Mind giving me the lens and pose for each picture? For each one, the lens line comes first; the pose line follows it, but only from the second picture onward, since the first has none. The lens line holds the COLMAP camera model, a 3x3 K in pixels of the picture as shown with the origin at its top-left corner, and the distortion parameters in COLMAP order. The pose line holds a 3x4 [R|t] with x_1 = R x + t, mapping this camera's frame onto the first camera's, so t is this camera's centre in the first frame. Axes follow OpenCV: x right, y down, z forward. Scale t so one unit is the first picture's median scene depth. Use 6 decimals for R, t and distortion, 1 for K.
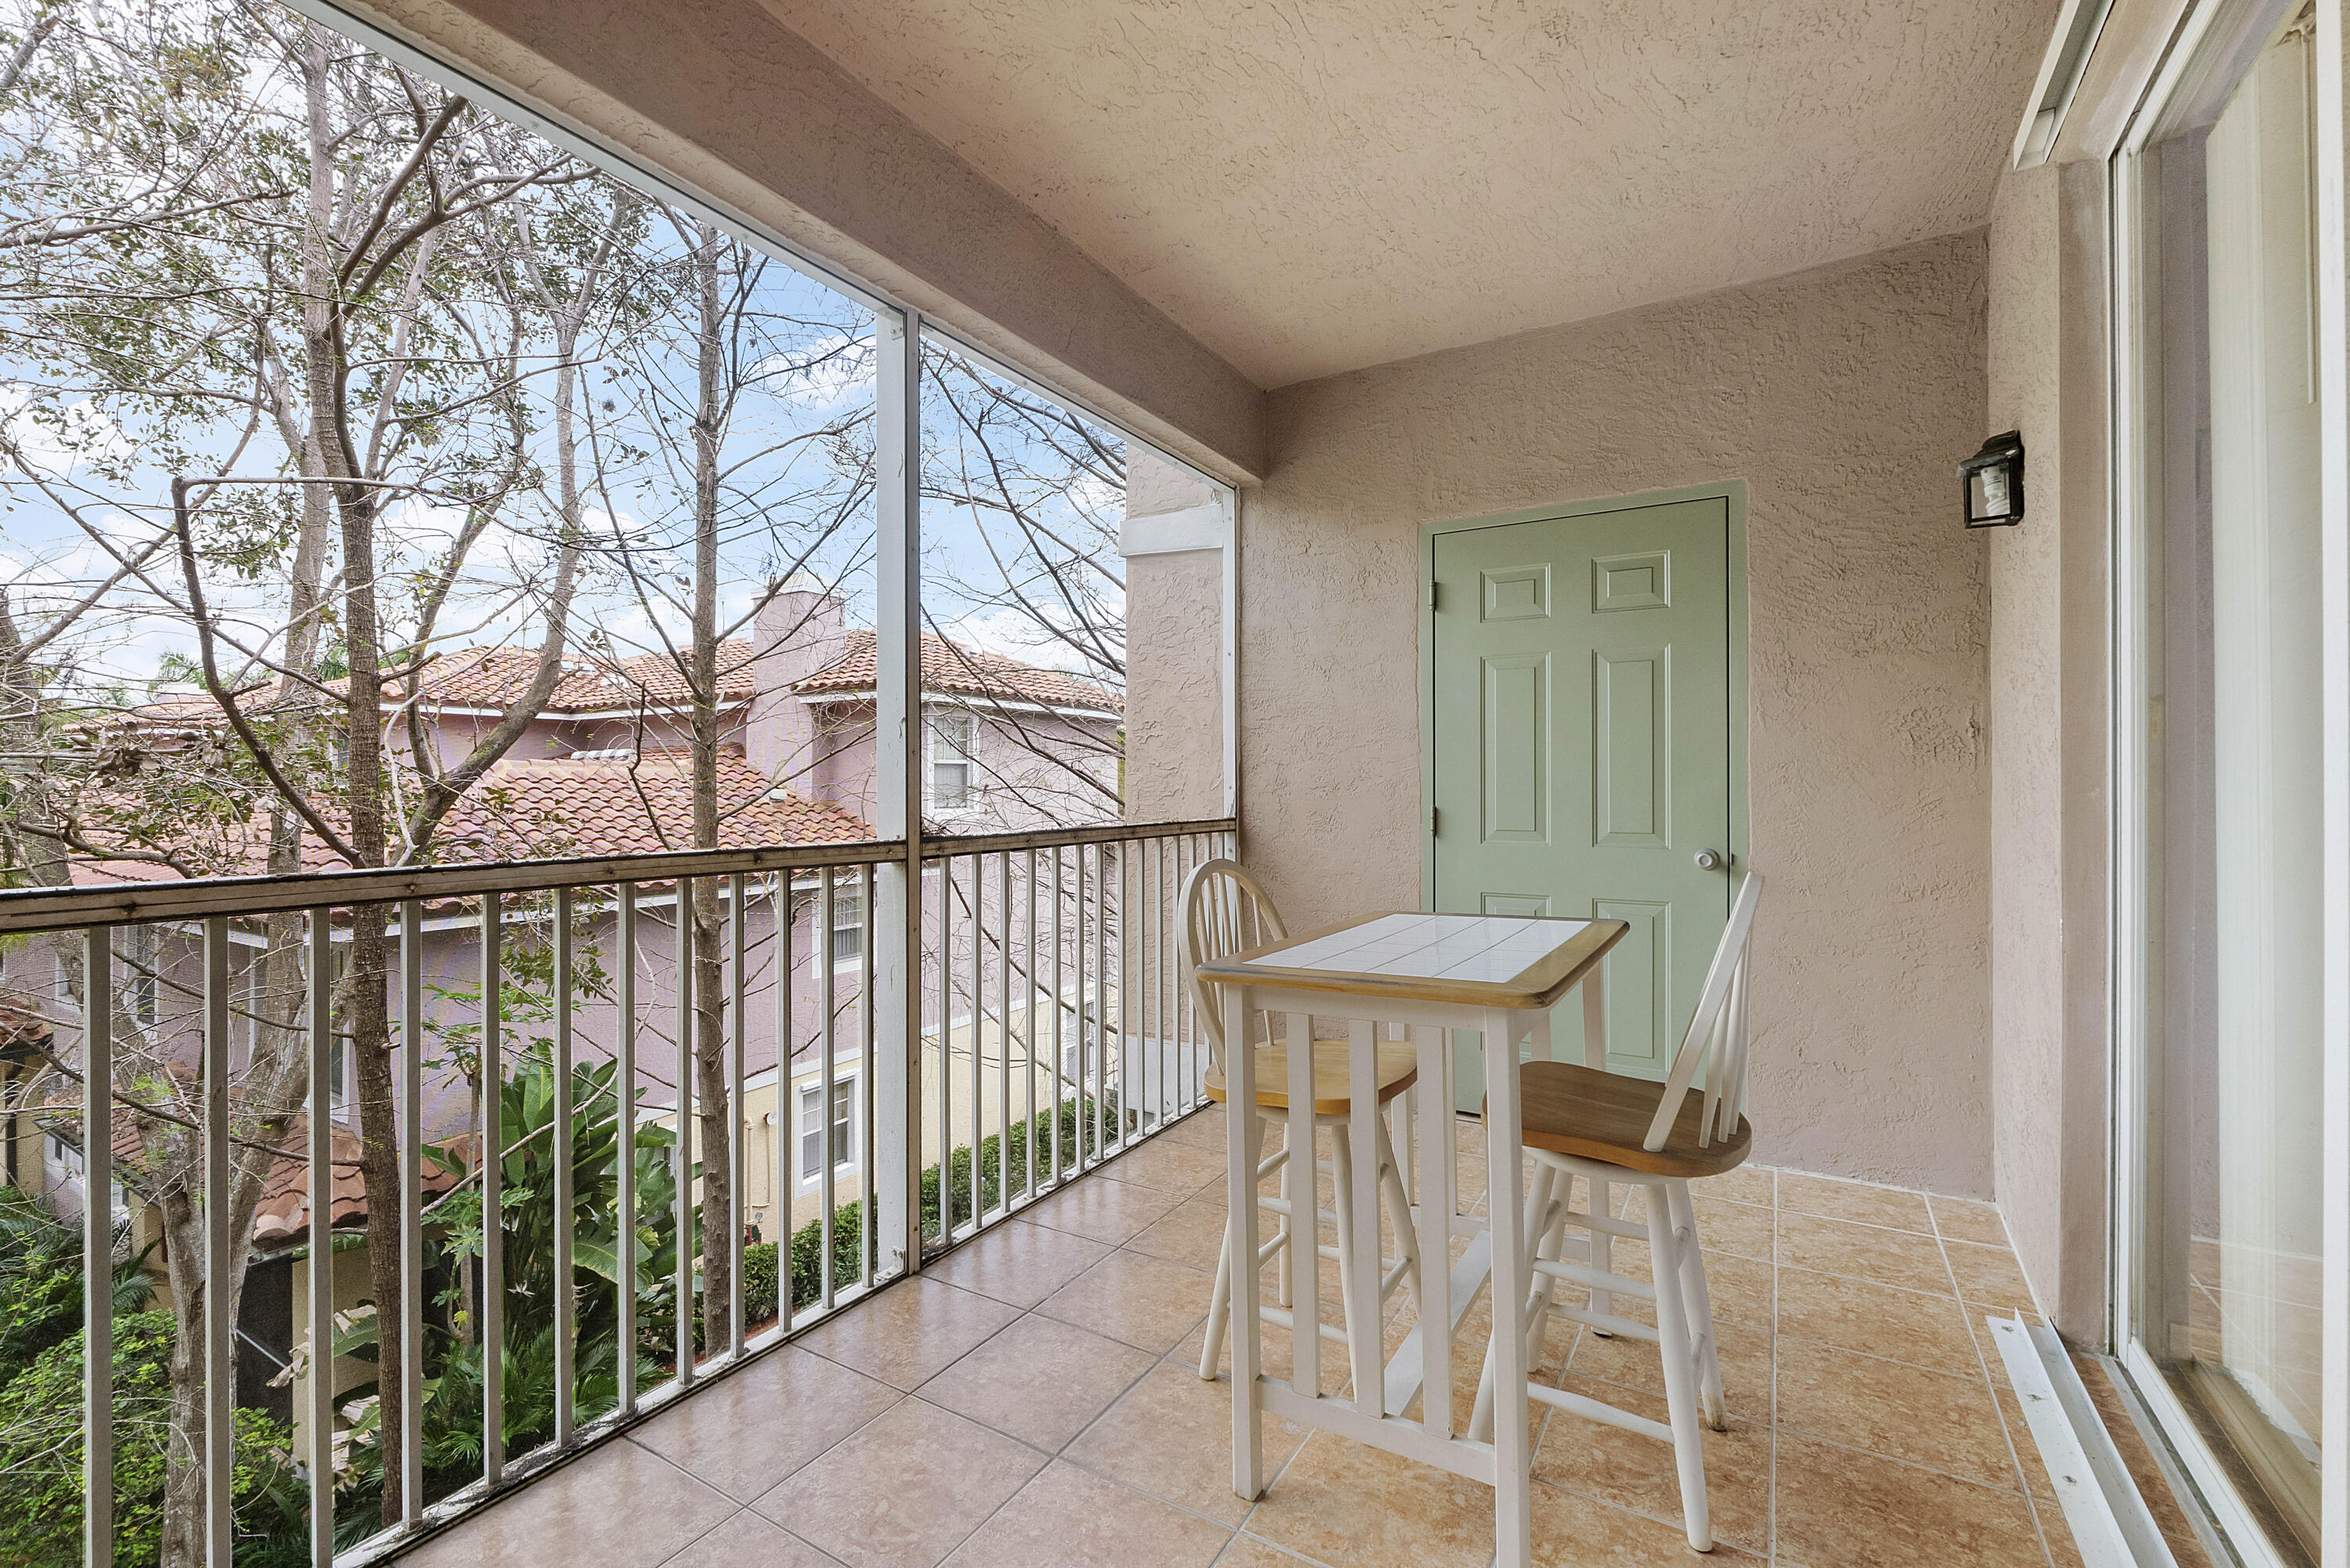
lens RADIAL K [[998.8, 0, 1168.4], [0, 998.8, 785.0], [0, 0, 1]] dist [-0.009583, 0.000528]
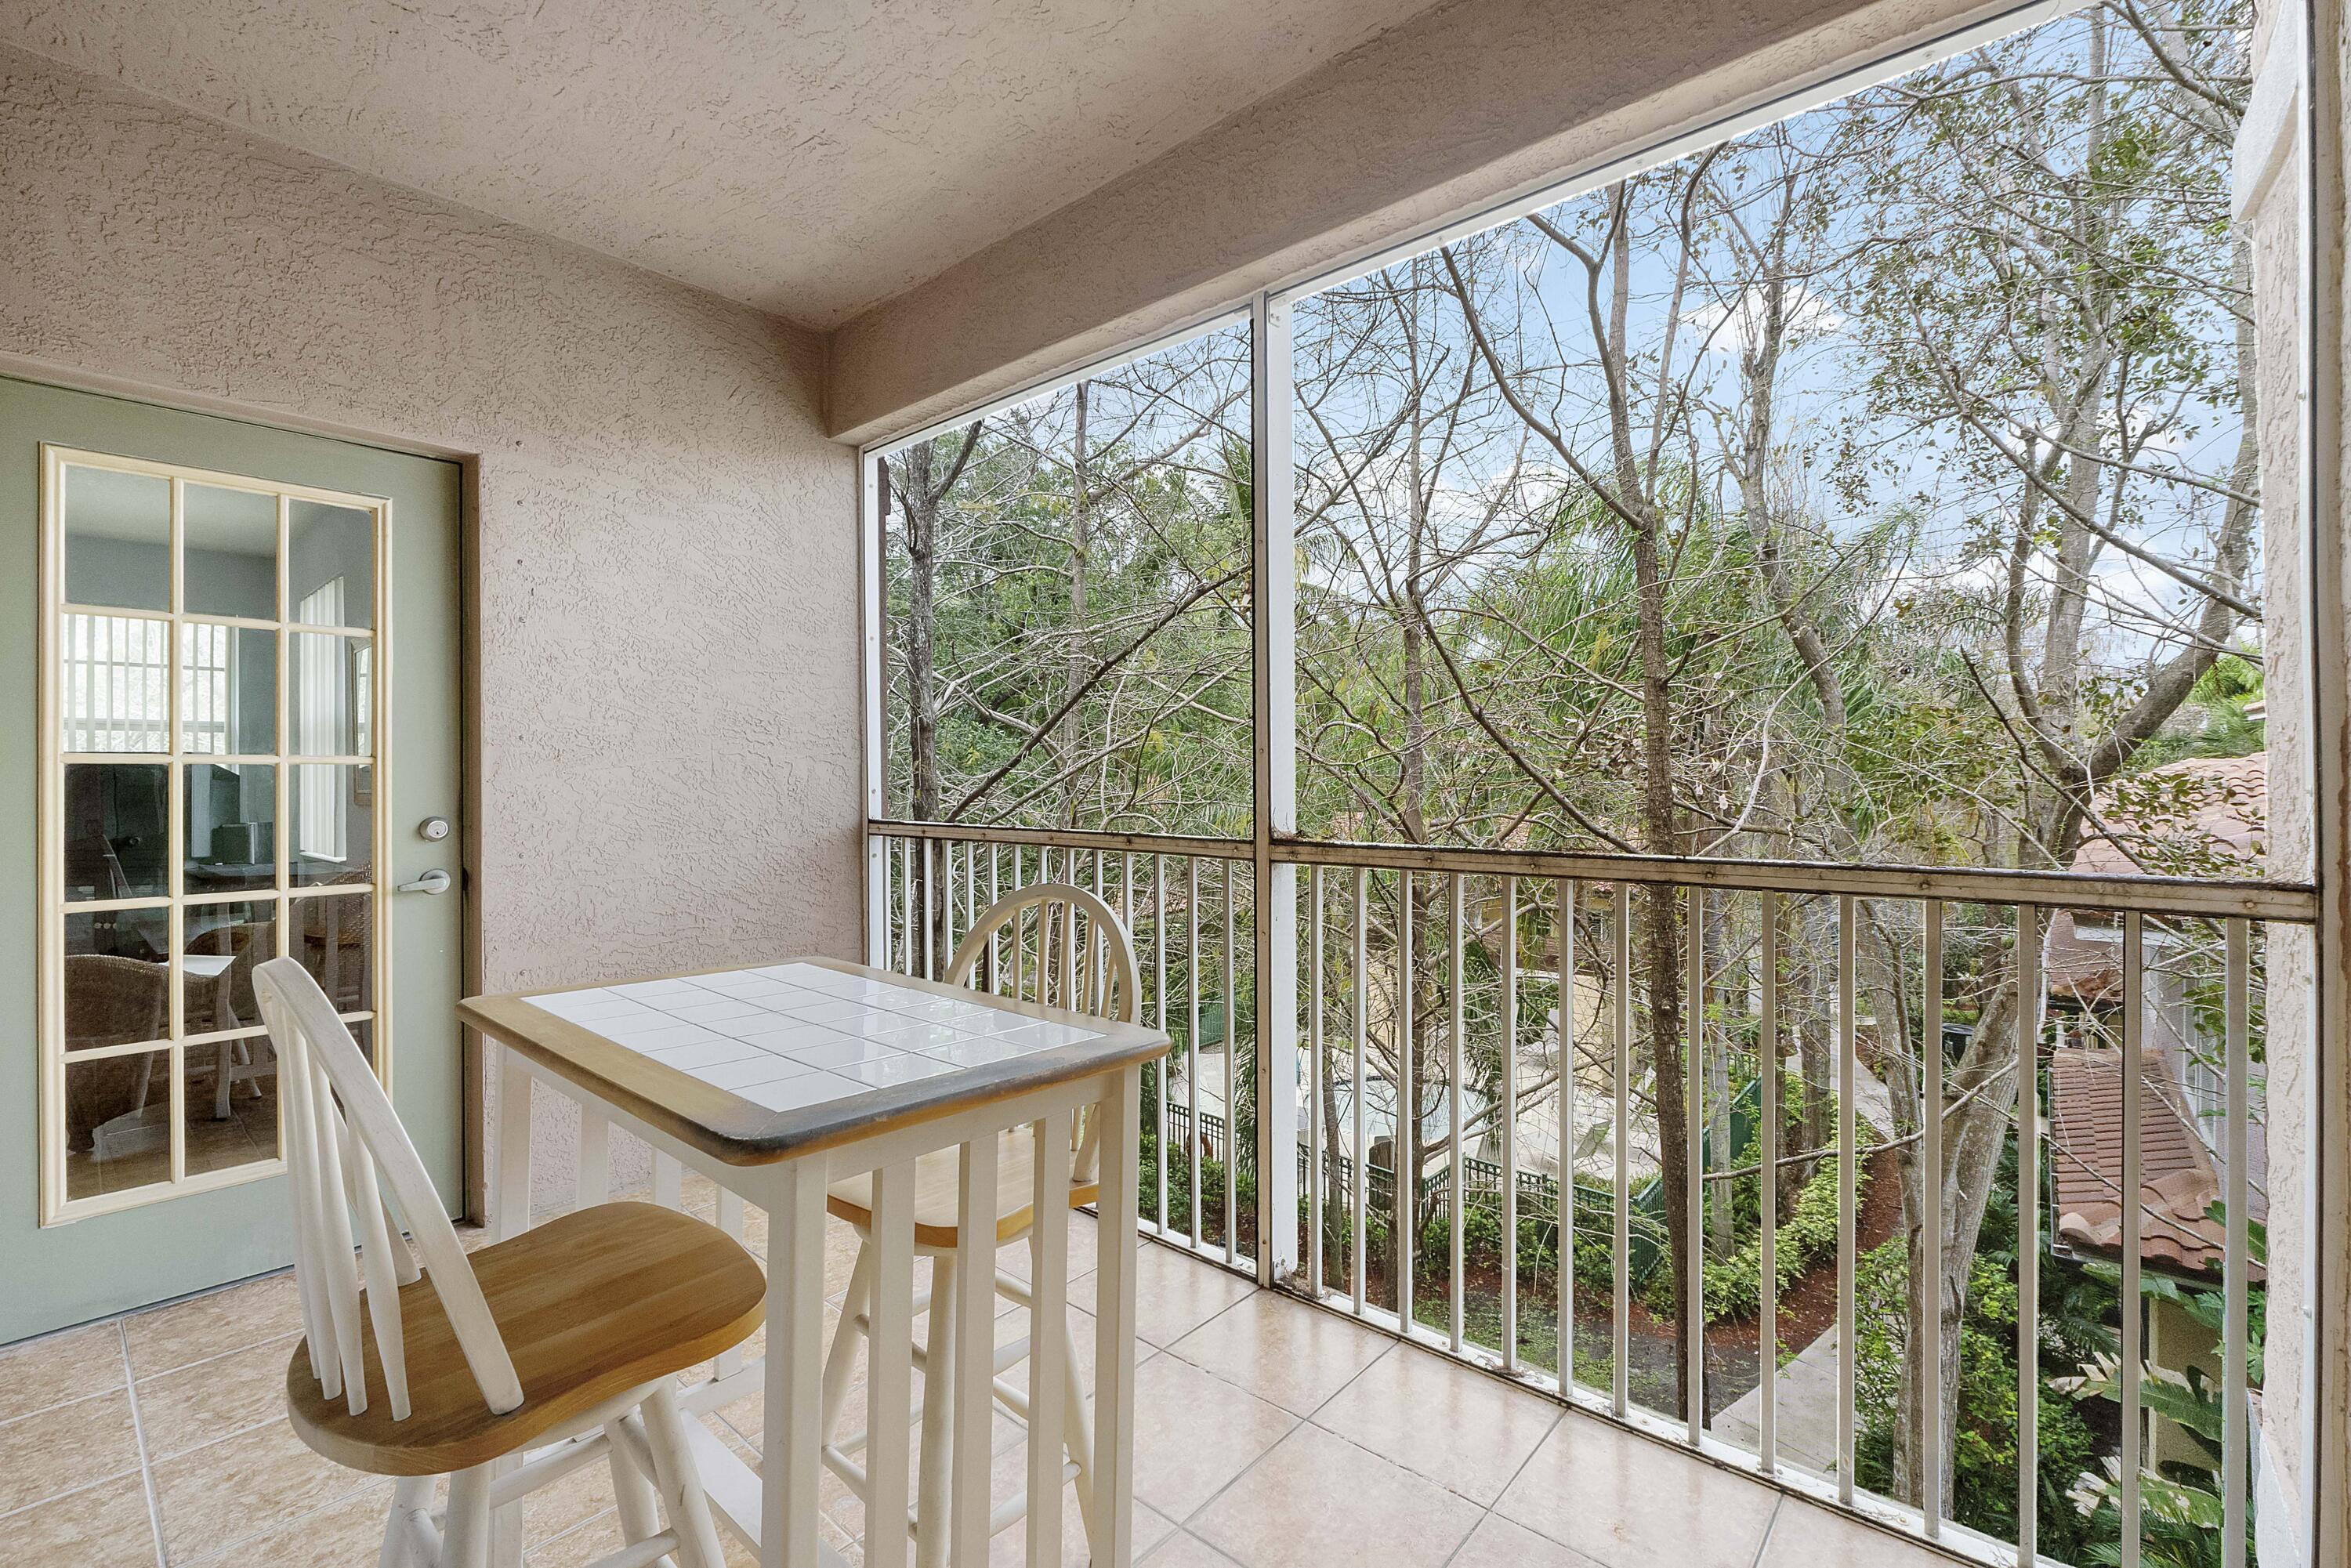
lens RADIAL K [[999.2, 0, 1167.3], [0, 999.2, 778.1], [0, 0, 1]] dist [-0.009583, 0.000528]
pose [[-0.175293, 0.004348, -0.984507, 0.705422], [0.009505, 0.999951, 0.002724, -0.009423], [0.984470, -0.008881, -0.175325, 1.063481]]
